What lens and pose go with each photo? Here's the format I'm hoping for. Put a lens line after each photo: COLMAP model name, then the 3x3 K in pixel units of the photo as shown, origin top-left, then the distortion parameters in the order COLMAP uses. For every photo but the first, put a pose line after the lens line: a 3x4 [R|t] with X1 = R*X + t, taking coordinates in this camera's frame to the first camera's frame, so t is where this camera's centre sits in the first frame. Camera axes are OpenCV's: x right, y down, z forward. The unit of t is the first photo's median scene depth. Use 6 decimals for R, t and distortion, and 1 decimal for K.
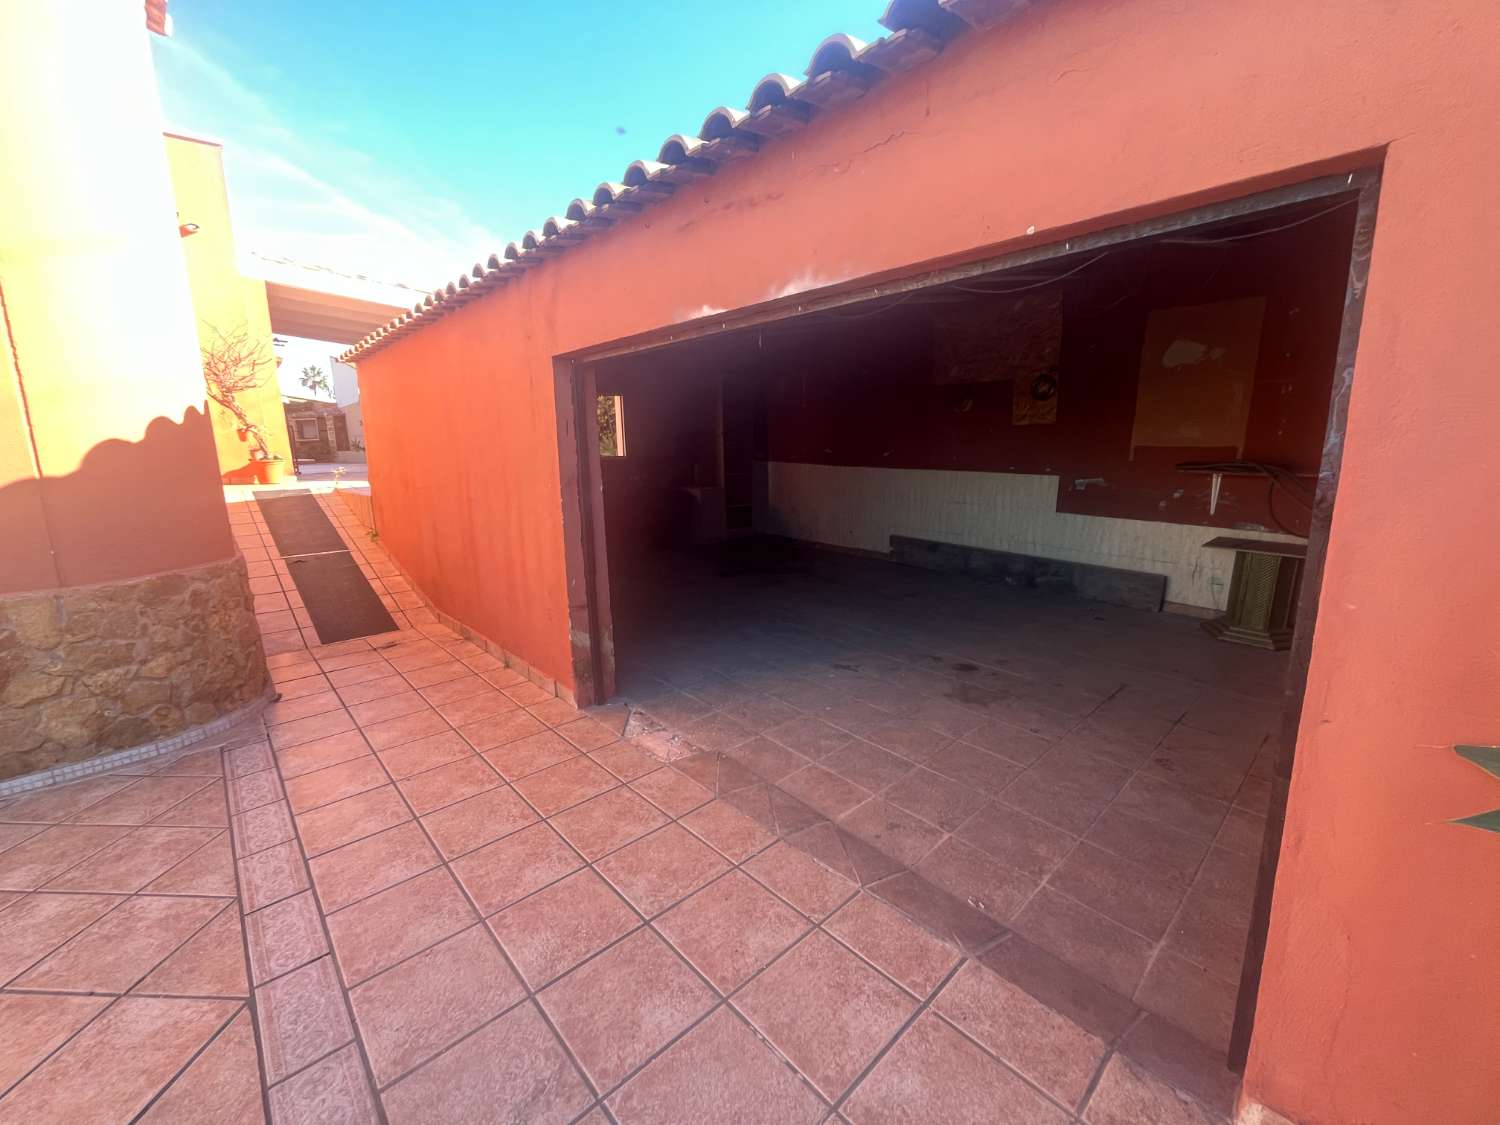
lens RADIAL K [[609.7, 0, 748.2], [0, 609.7, 563.9], [0, 0, 1]] dist [-0.001542, -0.000547]
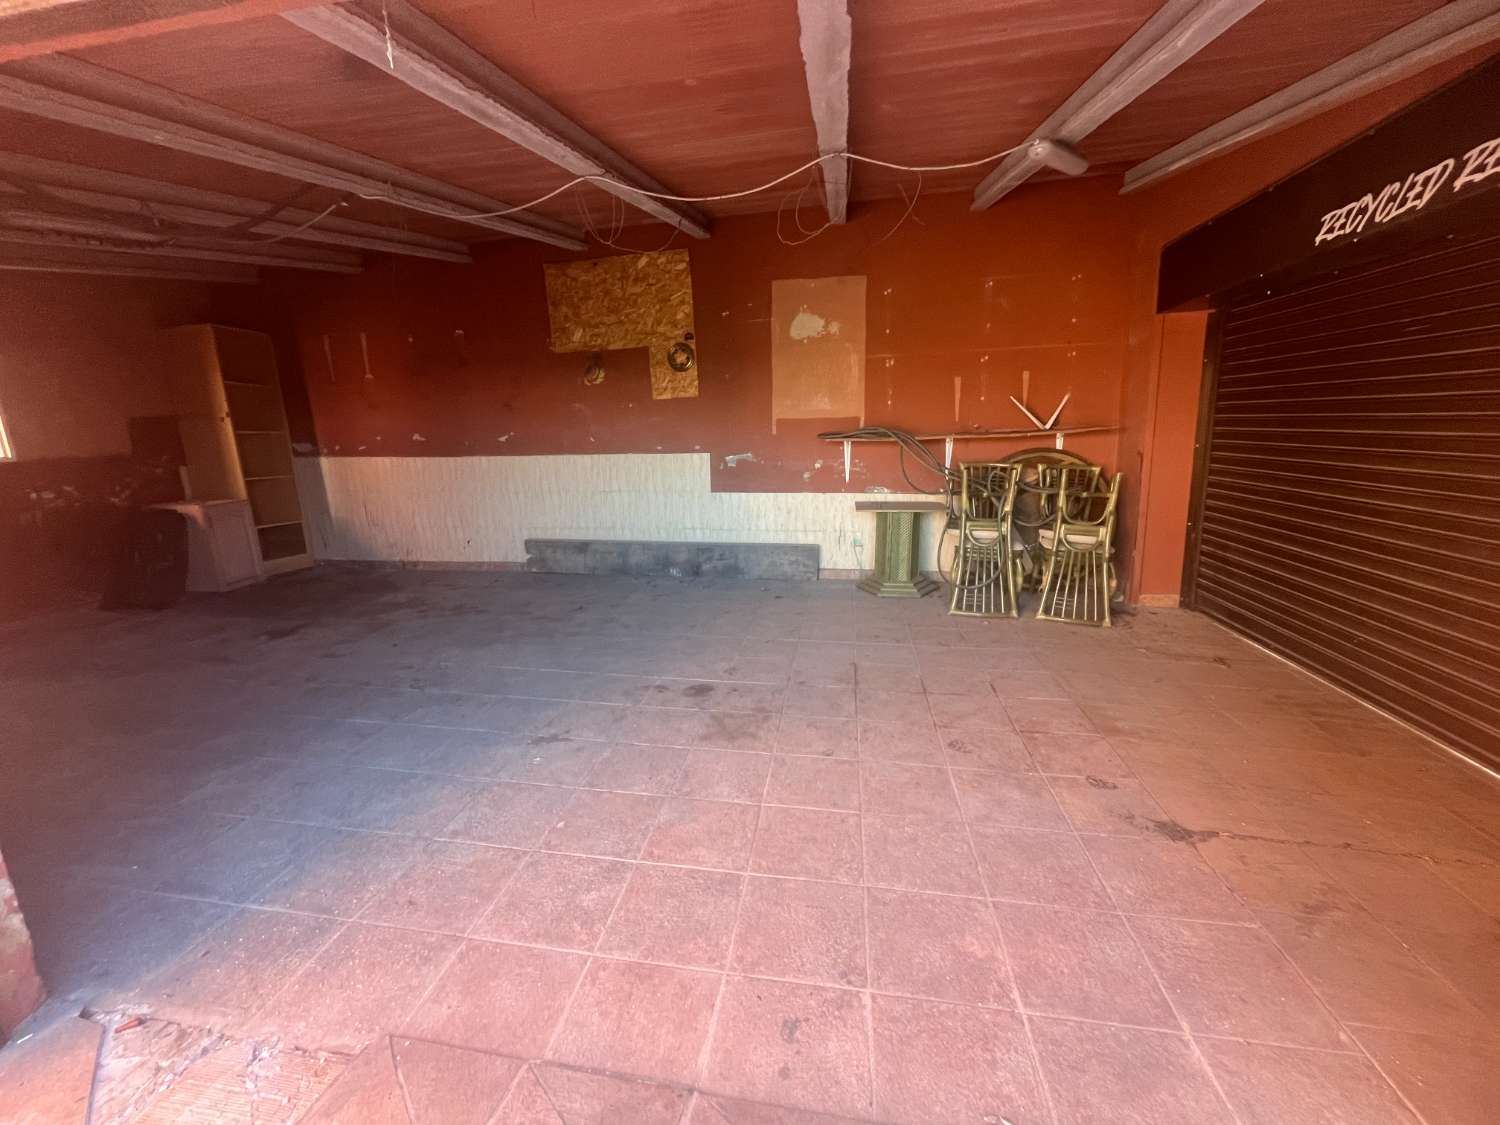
lens RADIAL K [[609.7, 0, 746.0], [0, 609.7, 562.2], [0, 0, 1]] dist [-0.001542, -0.000547]
pose [[0.785241, -0.144528, 0.602087, -0.038338], [0.147258, 0.988068, 0.045126, -0.016772], [-0.601425, 0.053227, 0.797154, 0.279983]]
